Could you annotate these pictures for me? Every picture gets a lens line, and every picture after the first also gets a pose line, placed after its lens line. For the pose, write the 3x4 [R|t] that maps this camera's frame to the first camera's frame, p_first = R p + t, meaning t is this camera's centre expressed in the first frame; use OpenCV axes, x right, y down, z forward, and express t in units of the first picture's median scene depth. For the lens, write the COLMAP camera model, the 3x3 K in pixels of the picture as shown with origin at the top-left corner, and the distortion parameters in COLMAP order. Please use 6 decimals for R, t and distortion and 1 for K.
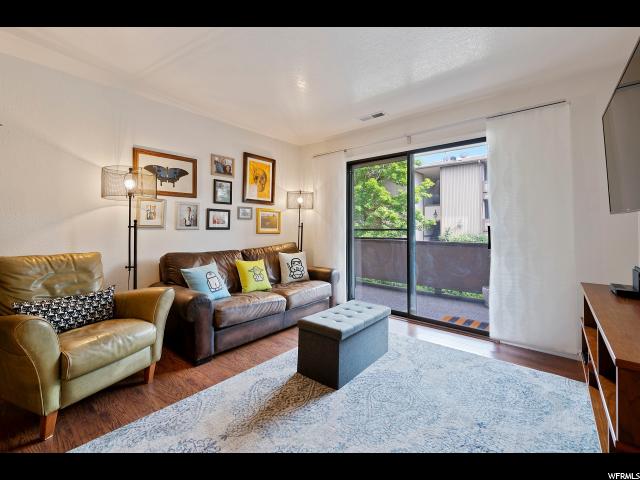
lens RADIAL K [[277.0, 0, 320.4], [0, 277.0, 221.9], [0, 0, 1]] dist [0.000937, -0.000018]
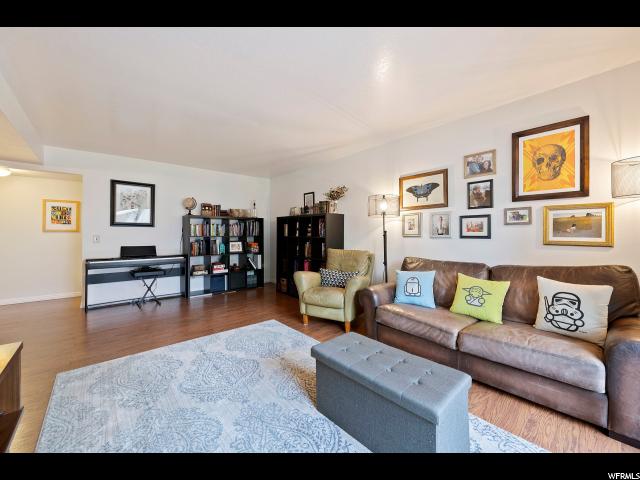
lens RADIAL K [[257.9, 0, 320.6], [0, 257.9, 232.3], [0, 0, 1]] dist [-0.000608, -0.000080]
pose [[-0.150595, -0.015297, -0.988477, 0.517524], [0.020209, 0.999624, -0.018548, 0.013565], [0.988389, -0.022769, -0.150229, 0.642173]]
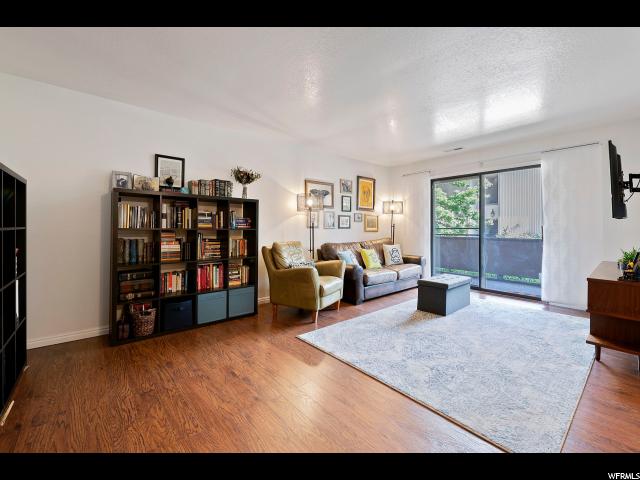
lens RADIAL K [[271.5, 0, 321.5], [0, 271.5, 228.7], [0, 0, 1]] dist [-0.000958, -0.000149]
pose [[0.986770, -0.002573, -0.162107, -0.251526], [0.006931, 0.999629, 0.026323, -0.012382], [0.161979, -0.027098, 0.986422, -0.488522]]
